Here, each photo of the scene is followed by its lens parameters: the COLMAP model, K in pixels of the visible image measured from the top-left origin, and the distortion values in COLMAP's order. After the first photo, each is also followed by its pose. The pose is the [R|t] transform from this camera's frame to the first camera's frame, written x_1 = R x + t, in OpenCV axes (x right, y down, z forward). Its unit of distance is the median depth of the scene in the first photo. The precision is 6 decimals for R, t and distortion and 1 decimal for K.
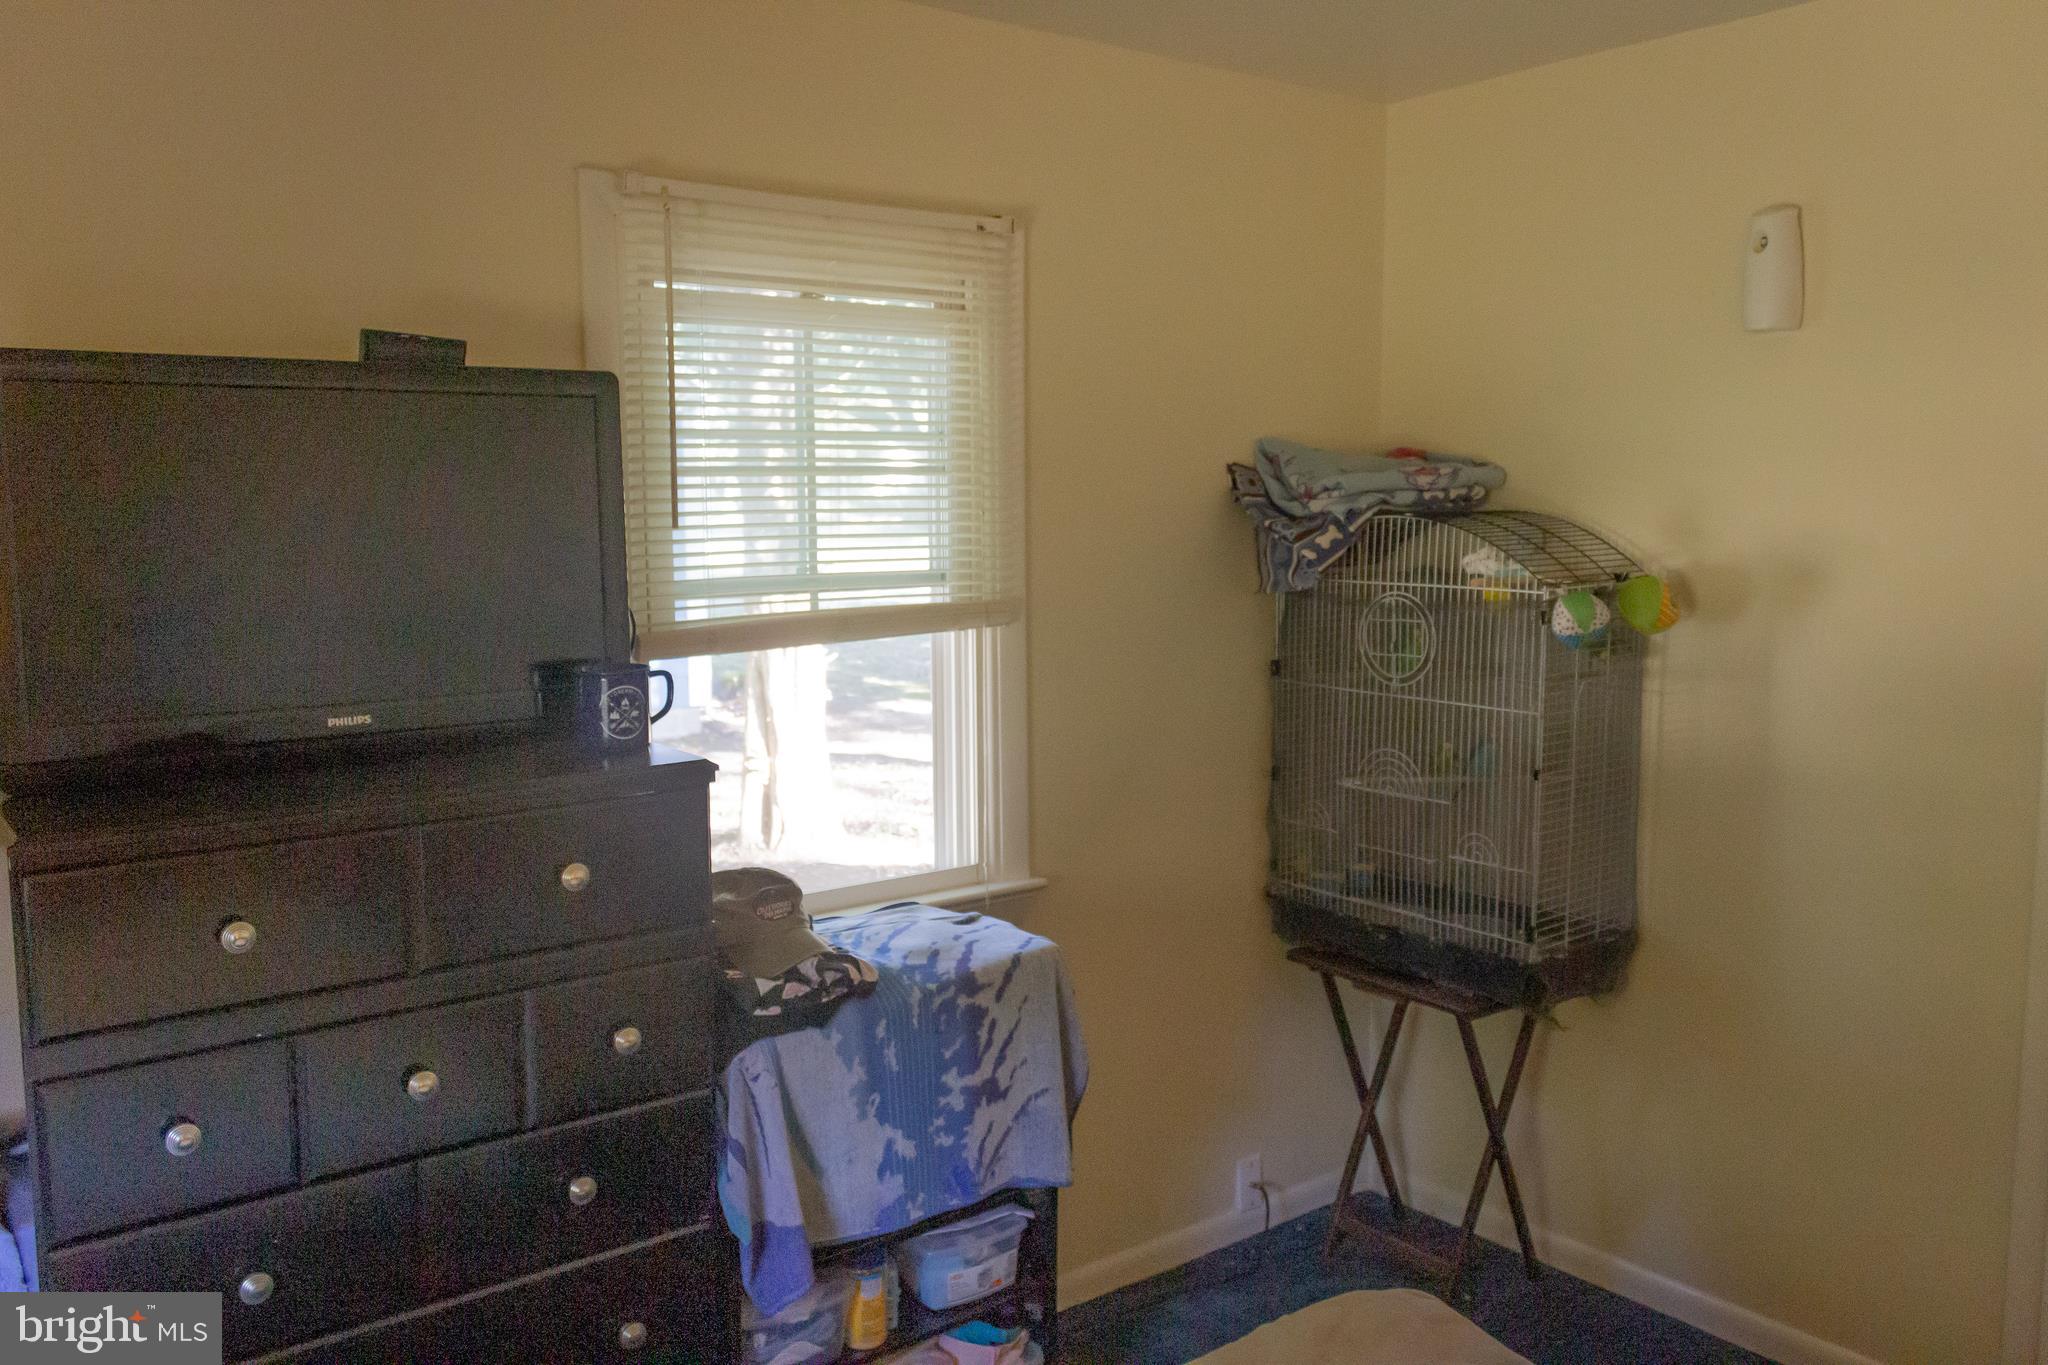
lens RADIAL K [[1706.9, 0, 1025.8], [0, 1706.9, 680.0], [0, 0, 1]] dist [-0.157201, 0.142628]
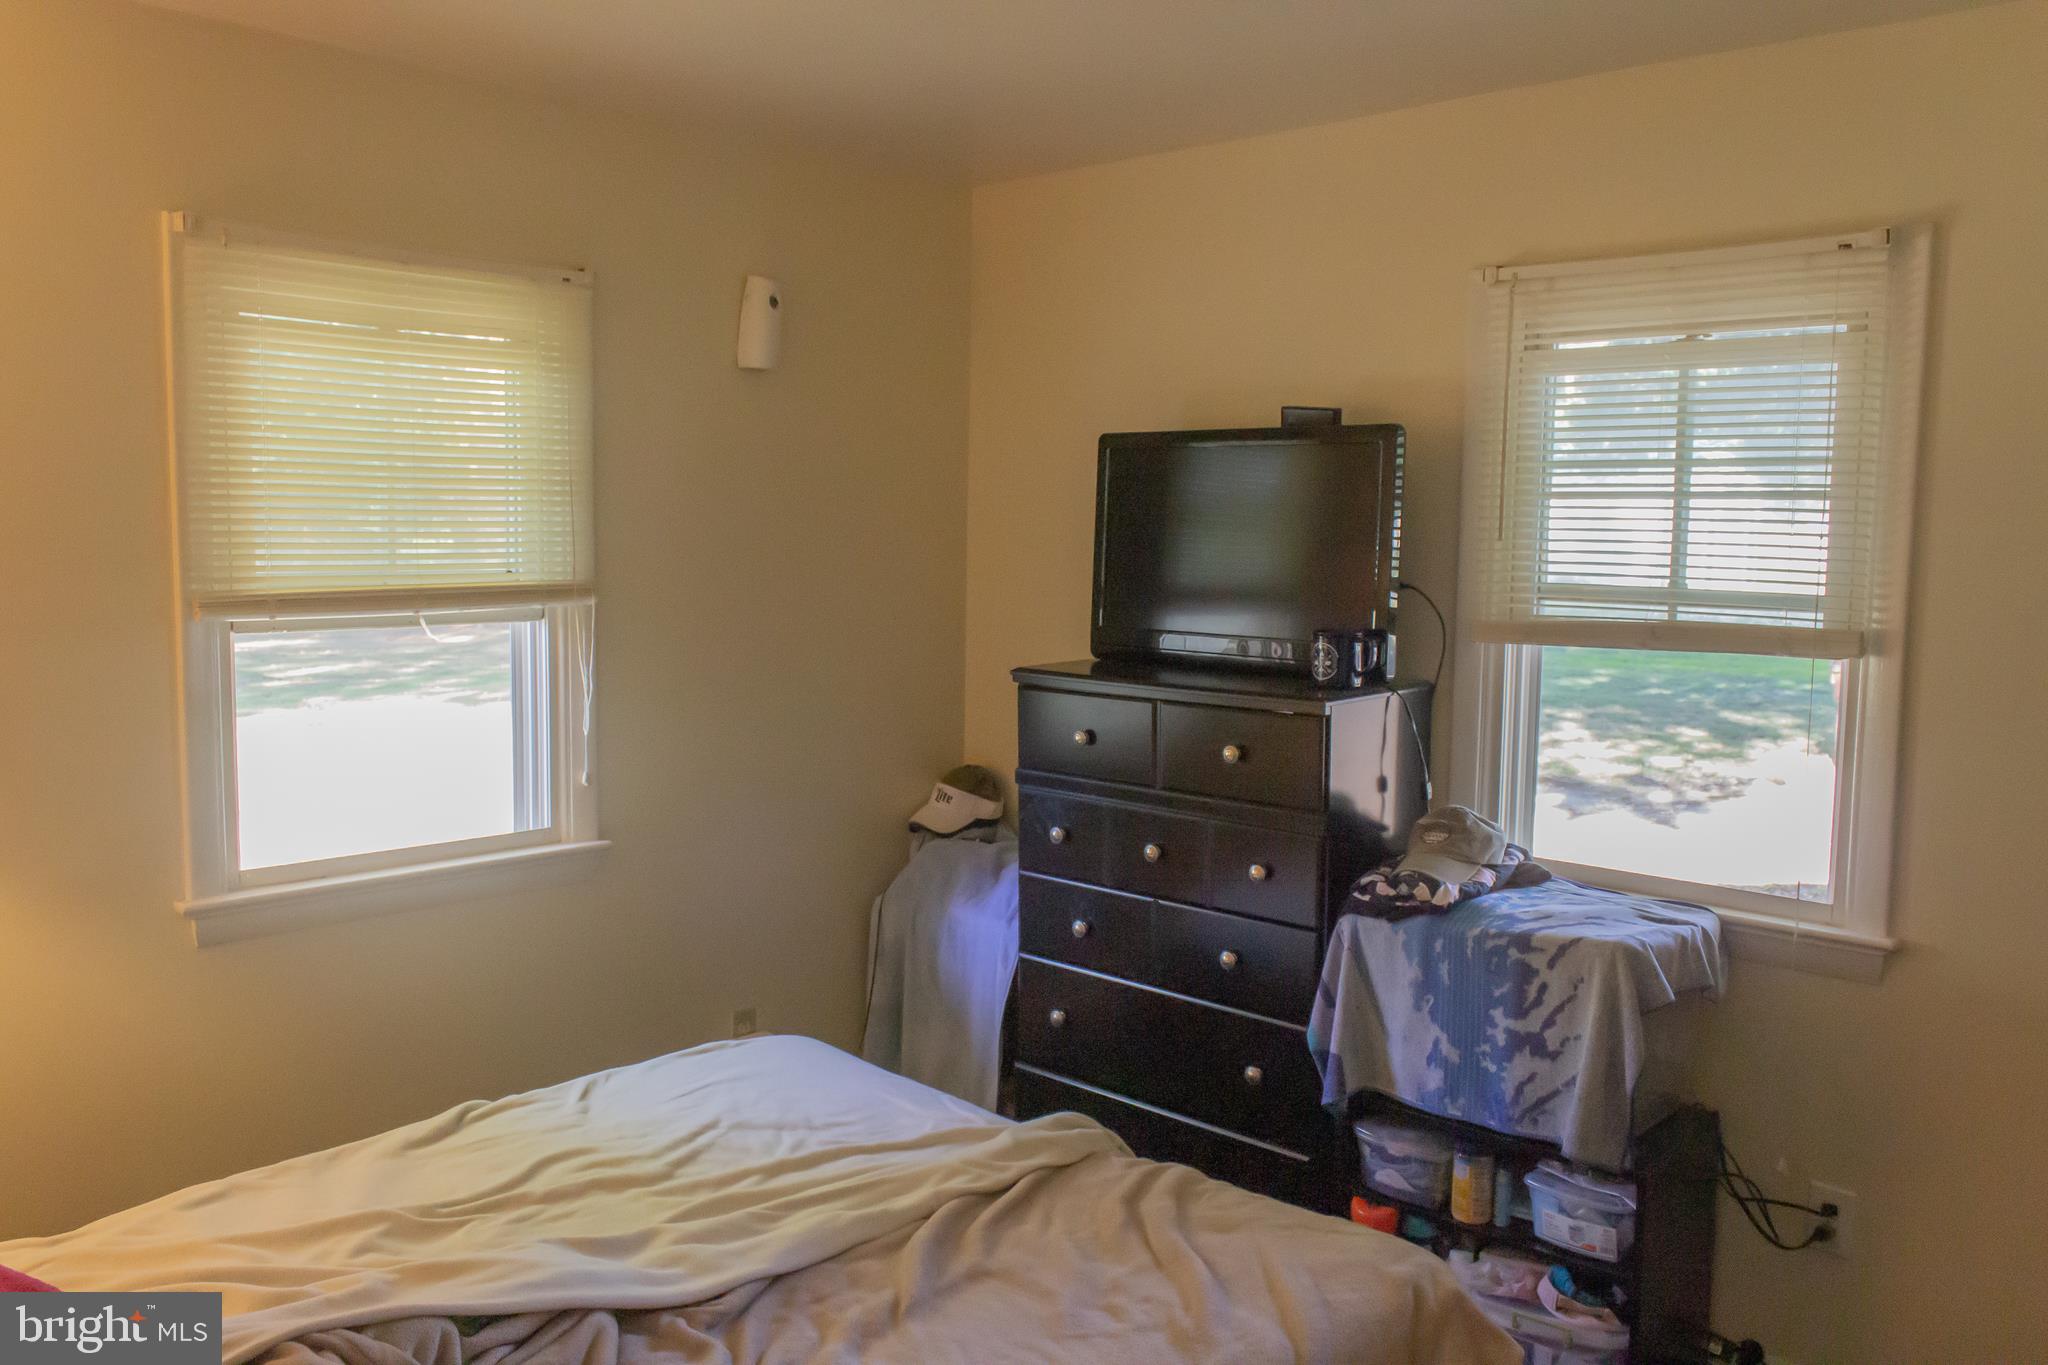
lens RADIAL K [[1706.9, 0, 1025.9], [0, 1706.9, 685.0], [0, 0, 1]] dist [-0.157201, 0.142628]
pose [[0.074690, 0.104644, -0.991701, 1.040934], [-0.112419, 0.989023, 0.095894, -0.063212], [0.990850, 0.104324, 0.085634, 0.546942]]
